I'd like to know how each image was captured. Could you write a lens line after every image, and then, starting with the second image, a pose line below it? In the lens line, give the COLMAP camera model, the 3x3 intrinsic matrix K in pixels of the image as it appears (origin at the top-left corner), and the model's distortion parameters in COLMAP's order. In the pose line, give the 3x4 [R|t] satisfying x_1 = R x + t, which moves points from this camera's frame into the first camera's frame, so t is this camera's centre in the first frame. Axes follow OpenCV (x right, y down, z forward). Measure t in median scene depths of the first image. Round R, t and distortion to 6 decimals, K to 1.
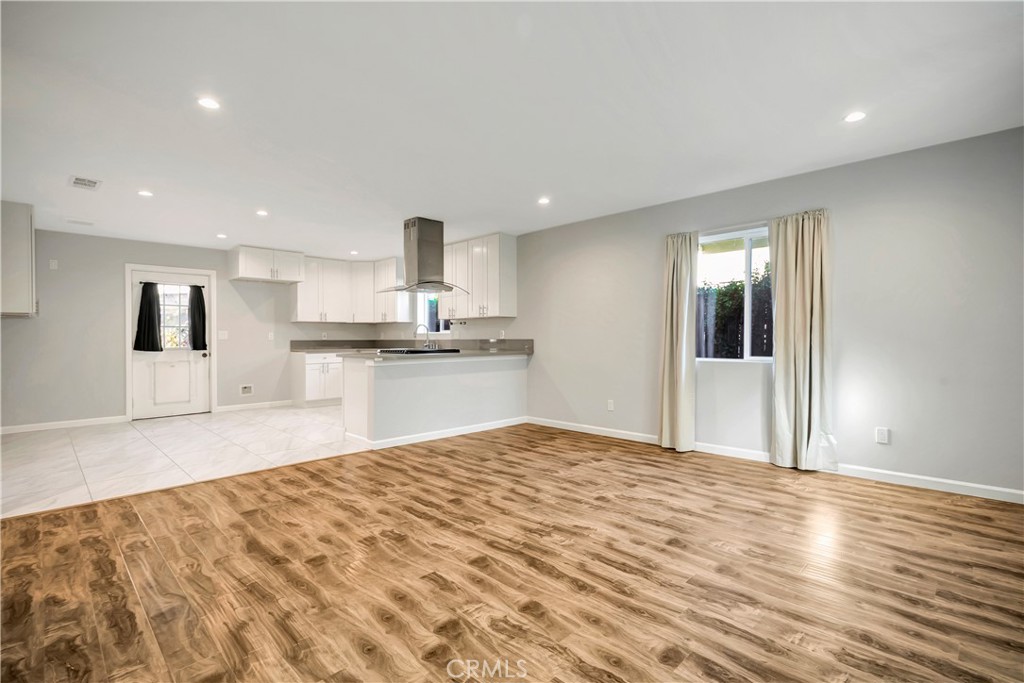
lens RADIAL K [[479.9, 0, 500.7], [0, 479.9, 338.6], [0, 0, 1]] dist [-0.003725, -0.000067]
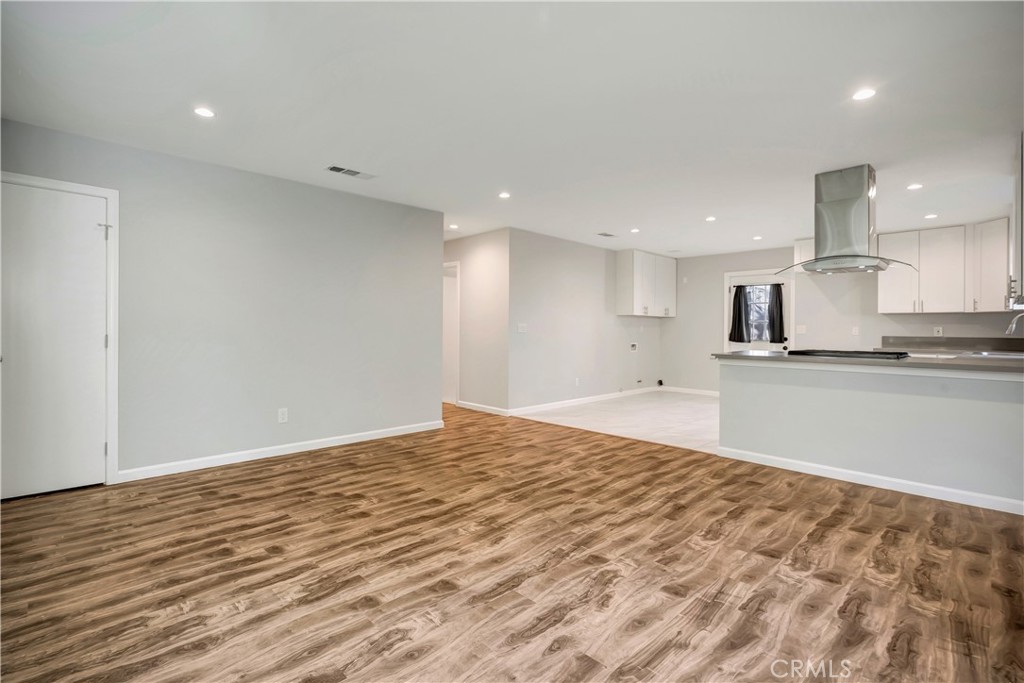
lens RADIAL K [[488.4, 0, 517.2], [0, 488.4, 330.2], [0, 0, 1]] dist [-0.011937, -0.000640]
pose [[0.002823, 0.005979, -0.999978, 0.976280], [-0.008344, 0.999947, 0.005956, -0.011496], [0.999961, 0.008327, 0.002873, 0.918314]]
